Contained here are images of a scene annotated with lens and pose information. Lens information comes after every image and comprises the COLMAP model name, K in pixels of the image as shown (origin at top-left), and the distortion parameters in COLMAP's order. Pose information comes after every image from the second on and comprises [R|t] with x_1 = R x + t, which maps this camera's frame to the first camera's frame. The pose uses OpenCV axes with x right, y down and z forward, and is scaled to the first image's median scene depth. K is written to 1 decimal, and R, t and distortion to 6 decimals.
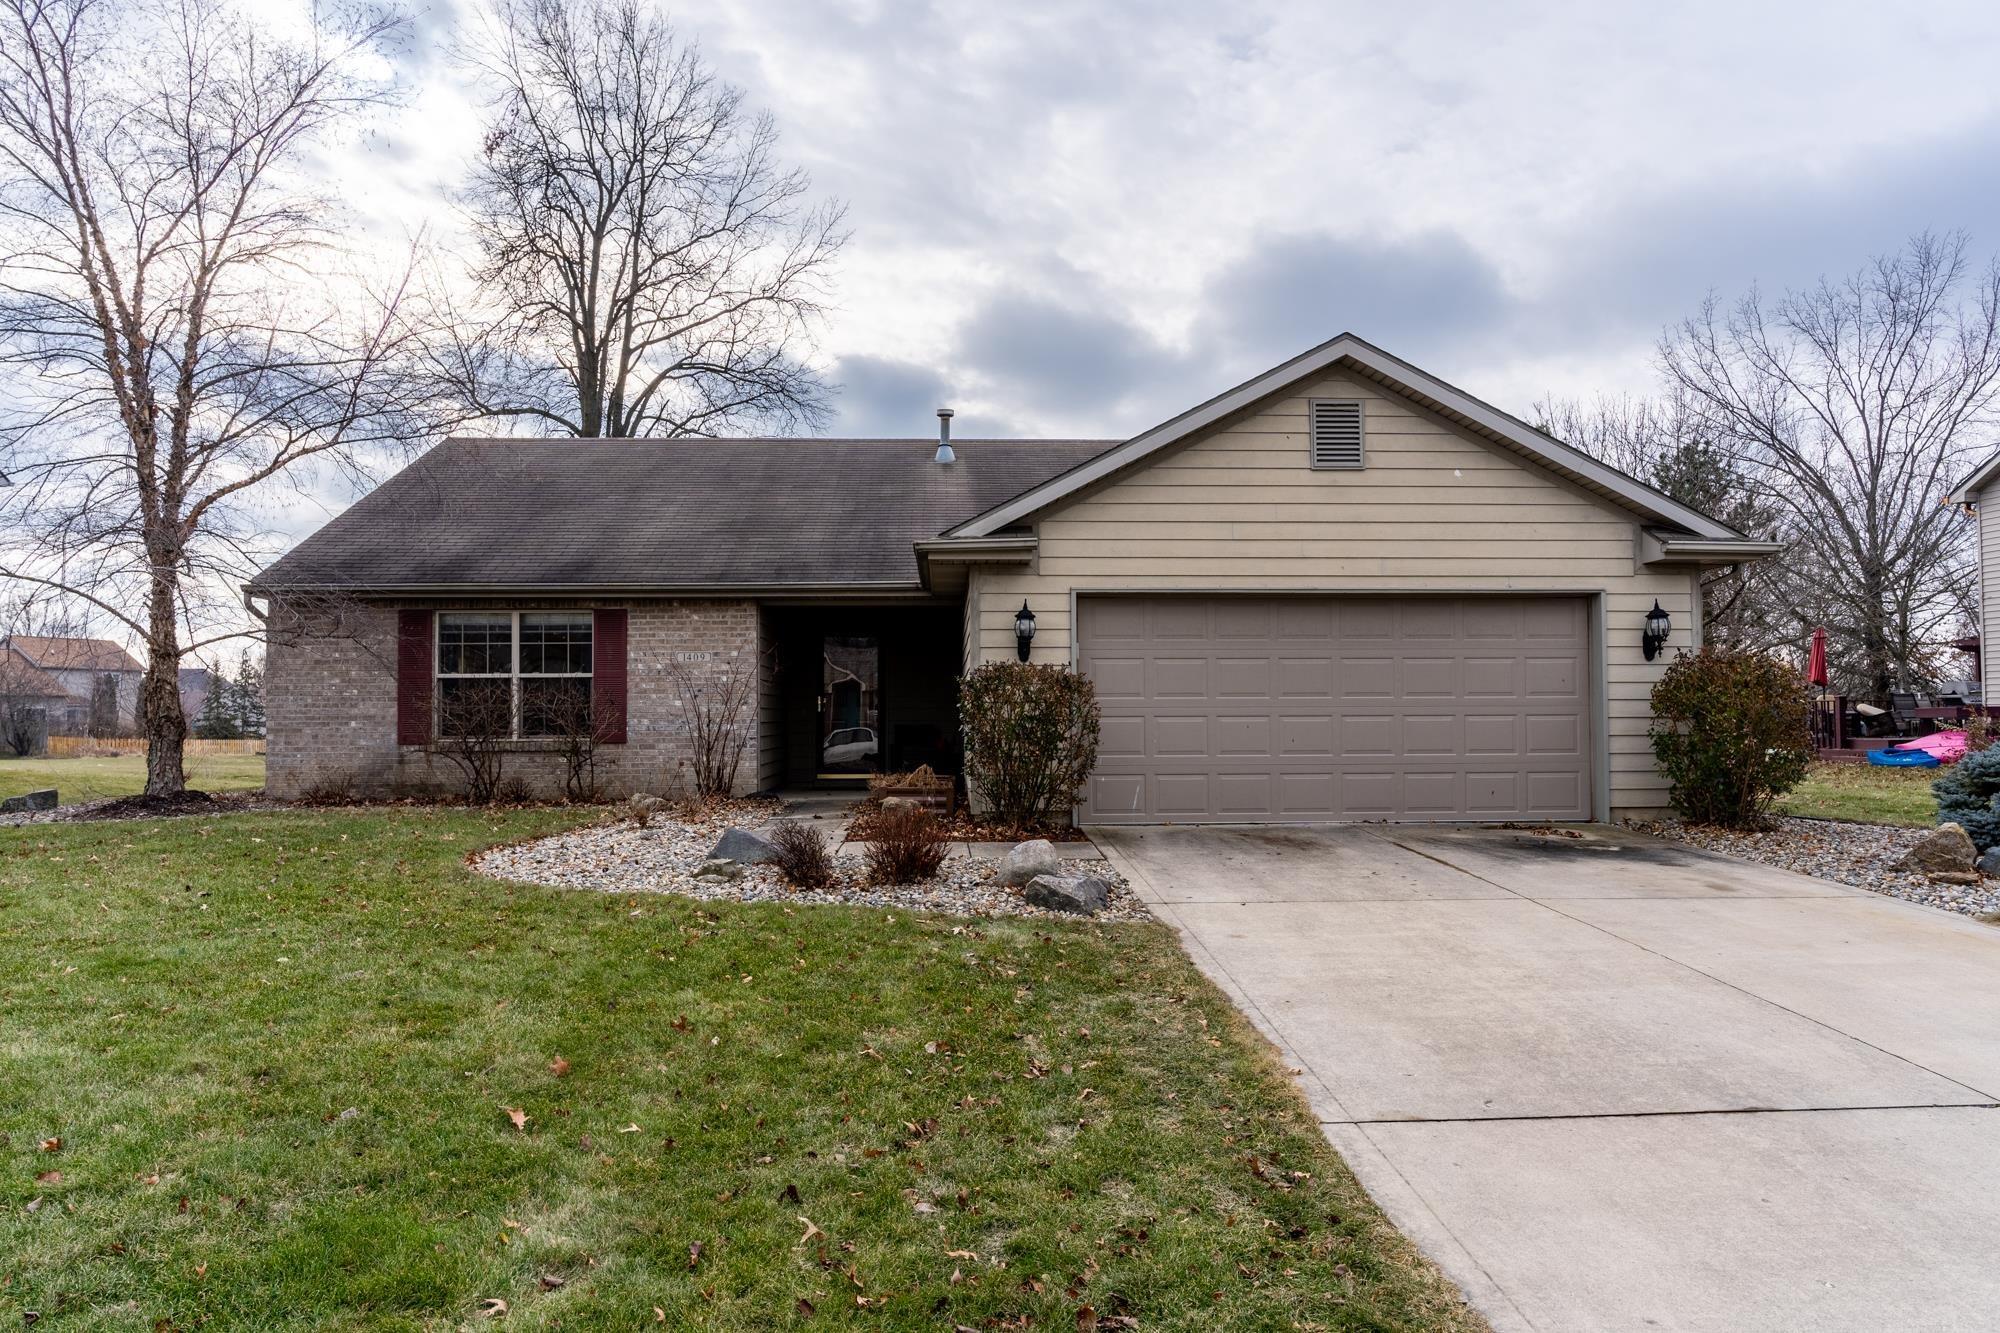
lens RADIAL K [[1291.4, 0, 990.5], [0, 1291.4, 669.8], [0, 0, 1]] dist [-0.003417, -0.001037]
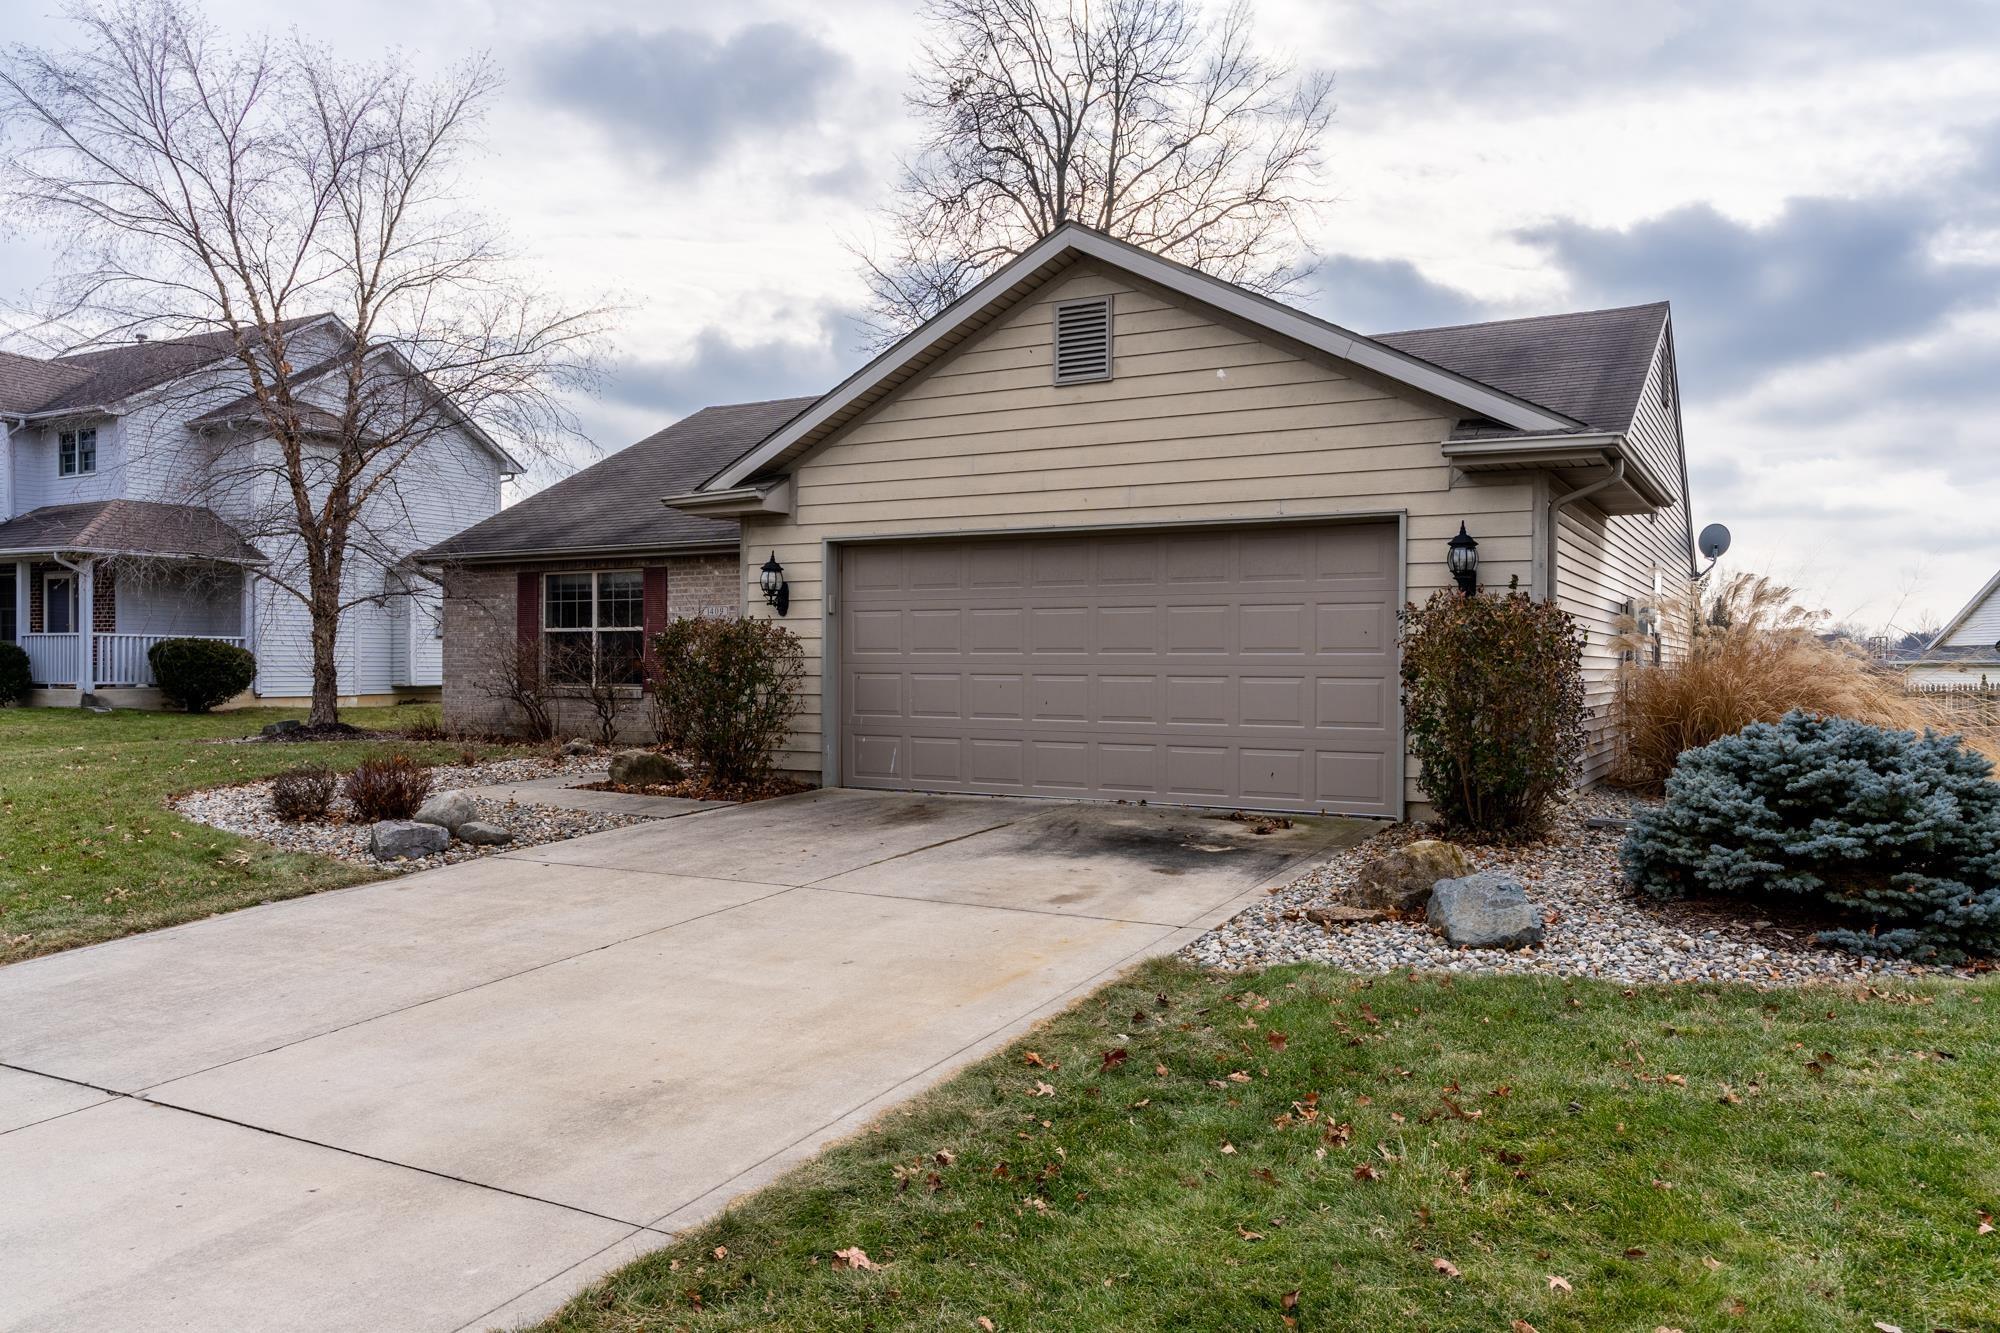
lens RADIAL K [[1424.0, 0, 999.0], [0, 1424.0, 664.8], [0, 0, 1]] dist [0.004549, 0.001659]
pose [[0.852795, 0.008166, -0.522182, 0.702365], [0.011568, 0.999337, 0.034521, -0.004247], [0.522118, -0.035480, 0.852135, 0.170159]]
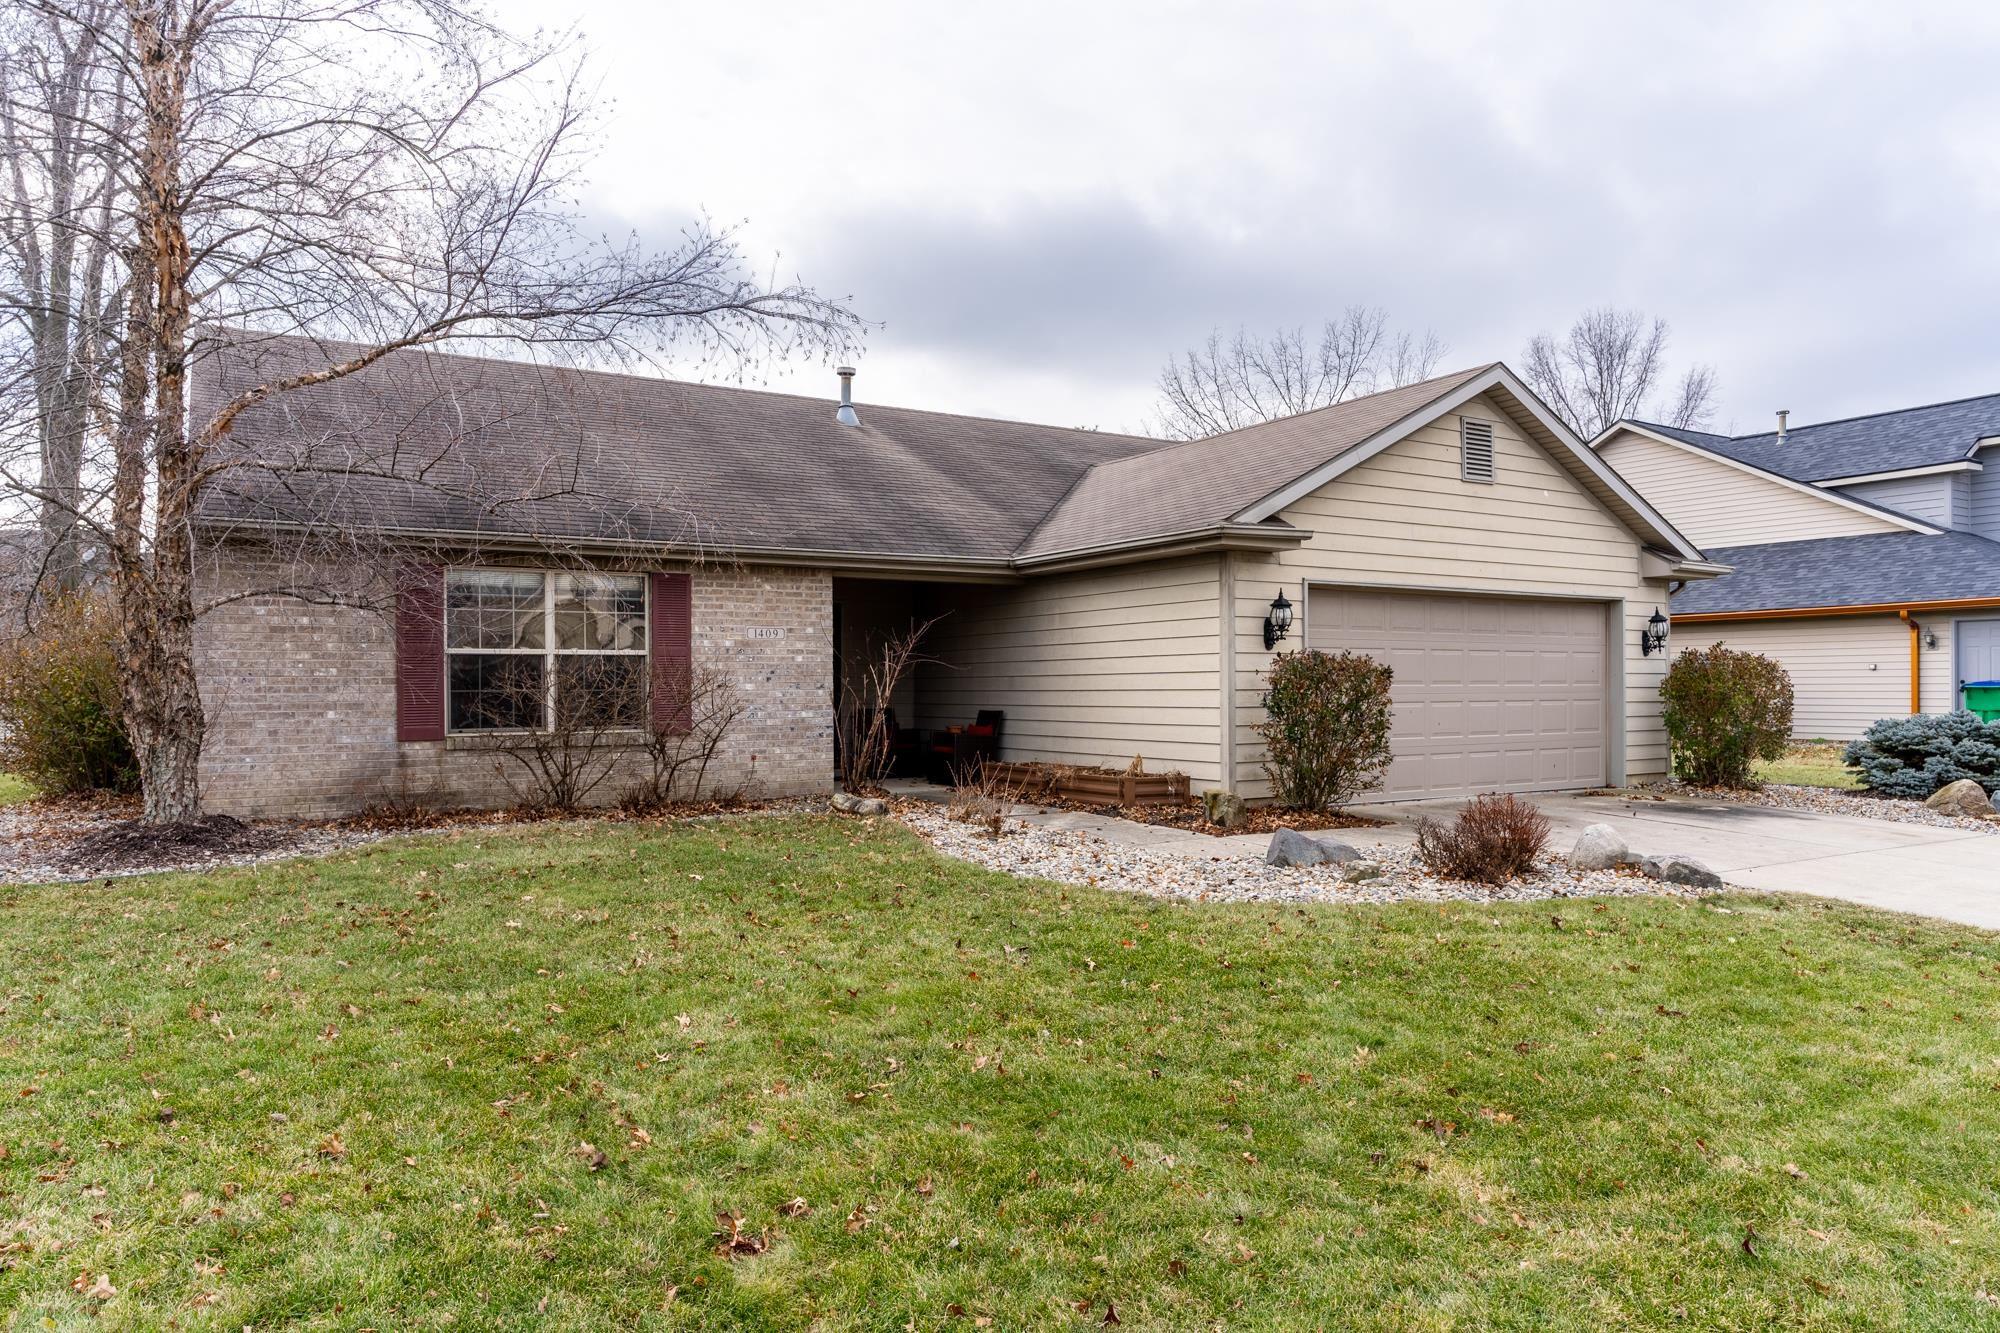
lens RADIAL K [[1291.4, 0, 996.3], [0, 1291.4, 669.8], [0, 0, 1]] dist [-0.003417, -0.001037]
pose [[0.877200, 0.007664, 0.480064, -0.629808], [-0.017903, 0.999699, 0.016753, -0.003424], [-0.479792, -0.023290, 0.877073, 0.210166]]
